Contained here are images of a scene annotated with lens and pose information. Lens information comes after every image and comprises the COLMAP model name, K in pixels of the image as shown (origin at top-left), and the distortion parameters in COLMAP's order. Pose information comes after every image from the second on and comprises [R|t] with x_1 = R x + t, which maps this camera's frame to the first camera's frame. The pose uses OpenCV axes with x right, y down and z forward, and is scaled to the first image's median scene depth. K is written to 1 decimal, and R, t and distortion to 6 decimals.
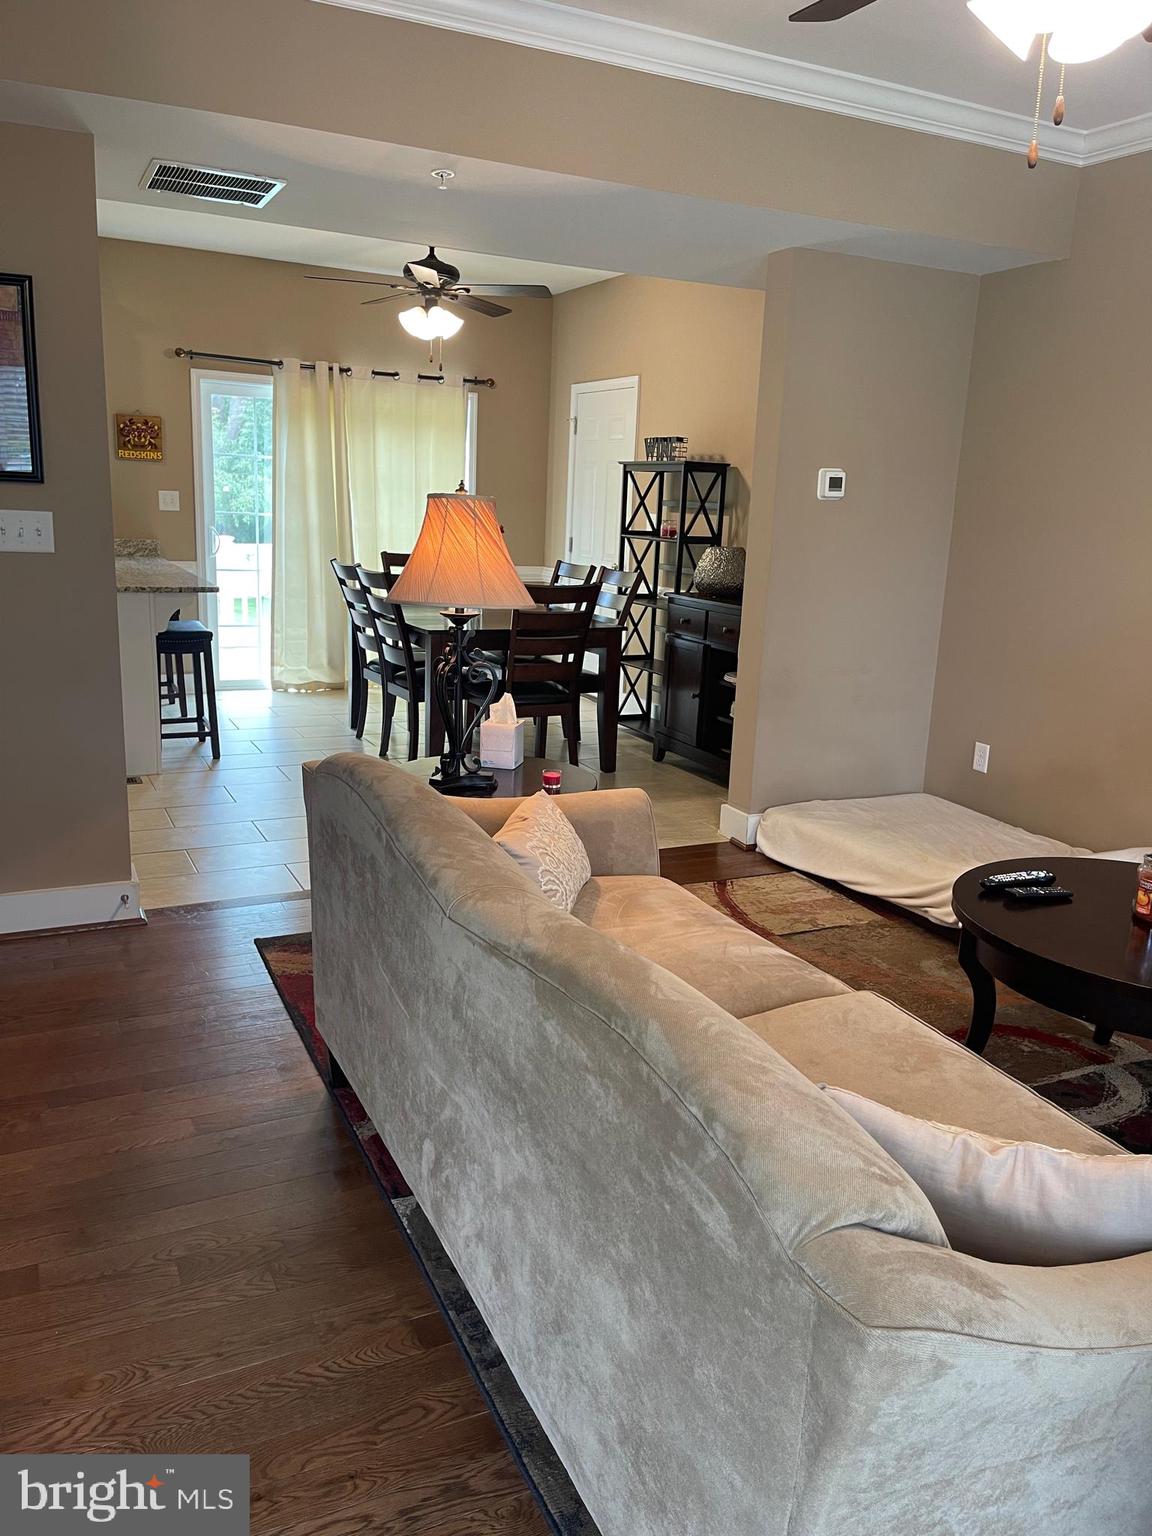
lens RADIAL K [[1166.4, 0, 585.5], [0, 1166.4, 768.4], [0, 0, 1]] dist [0.061852, -0.089460]
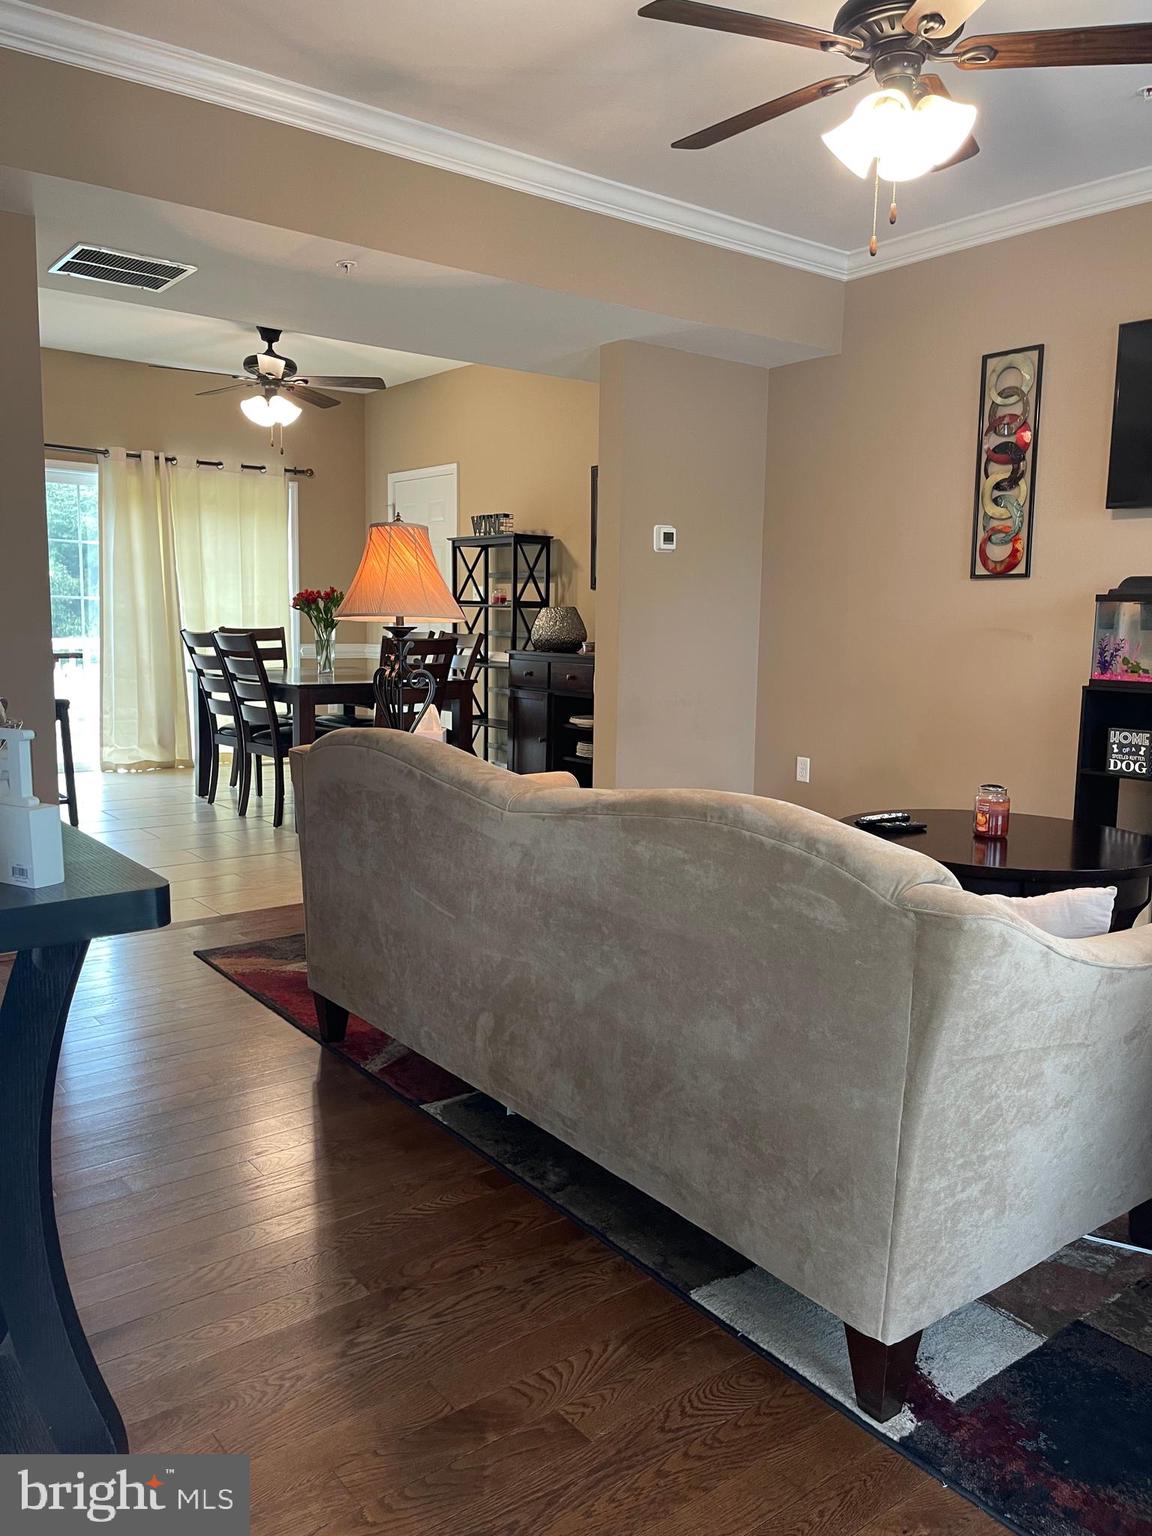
lens RADIAL K [[1166.4, 0, 579.8], [0, 1166.4, 757.4], [0, 0, 1]] dist [0.061852, -0.089460]
pose [[0.978996, -0.050568, 0.197506, -0.087479], [0.070440, 0.992990, -0.094918, 0.059690], [-0.191322, 0.106837, 0.975696, -0.070076]]
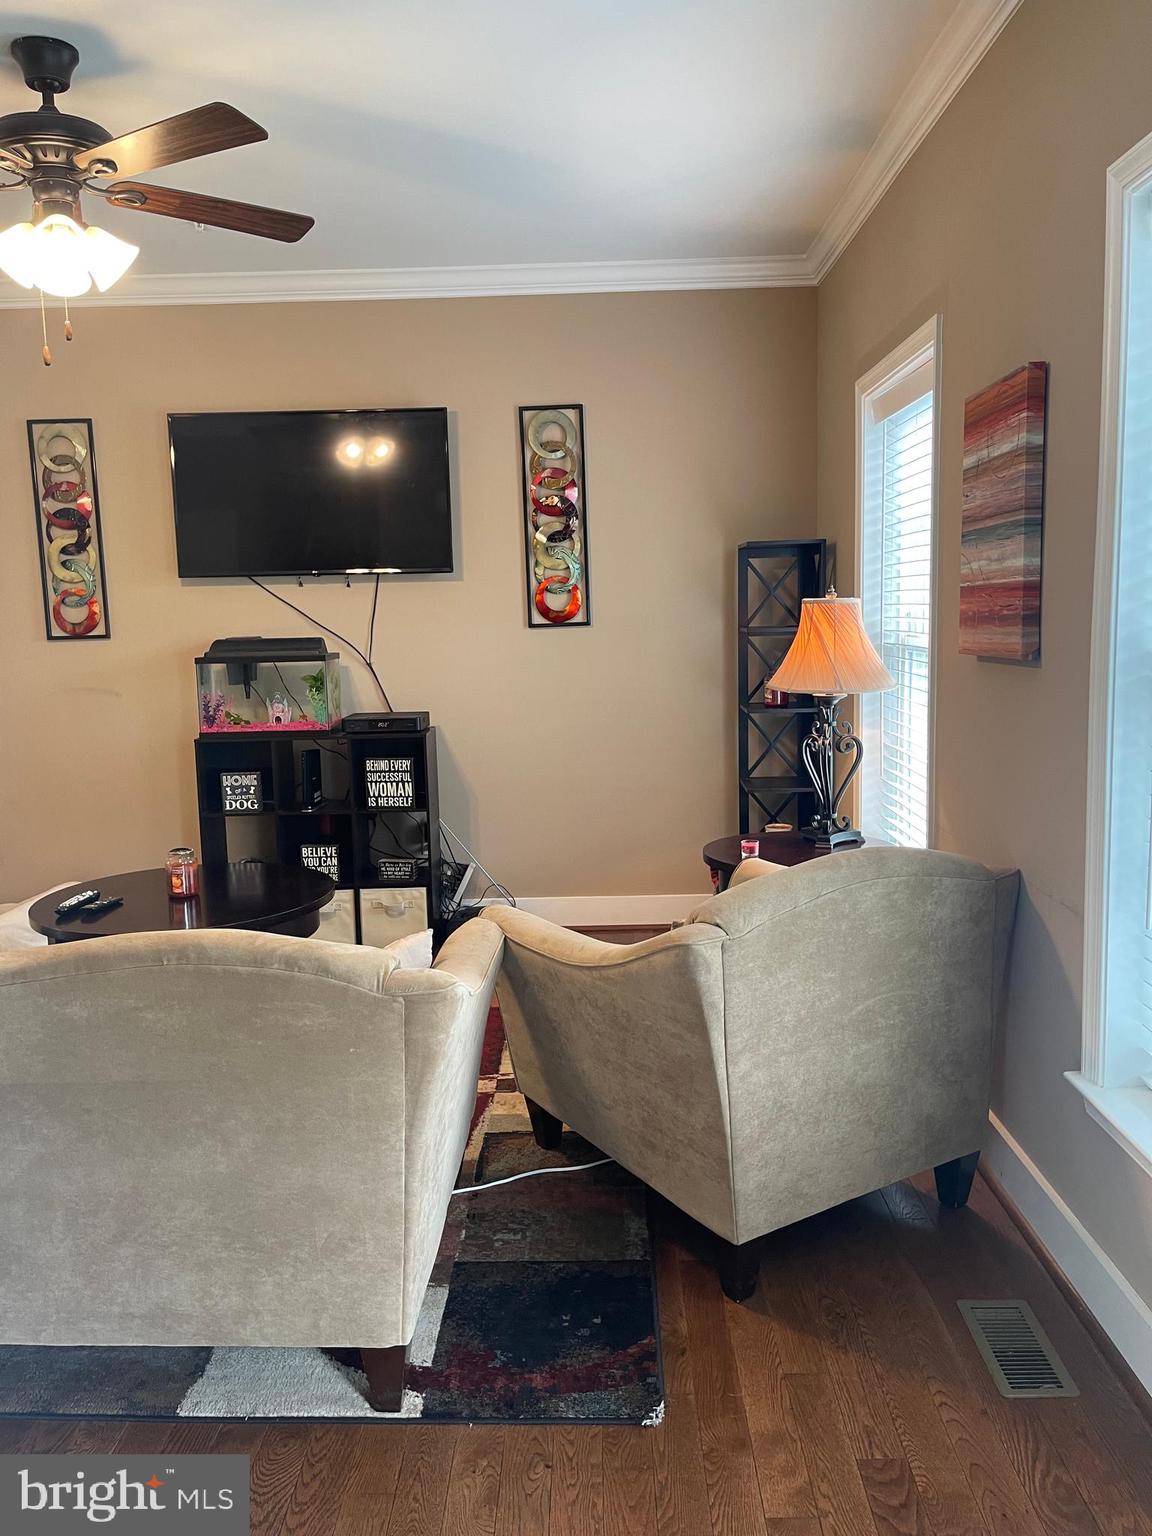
lens RADIAL K [[1166.4, 0, 576.9], [0, 1166.4, 759.9], [0, 0, 1]] dist [0.061852, -0.089460]
pose [[0.461842, -0.167614, 0.870981, -0.212741], [0.247582, 0.967312, 0.054870, 0.005987], [-0.851707, 0.190298, 0.488243, -0.040567]]
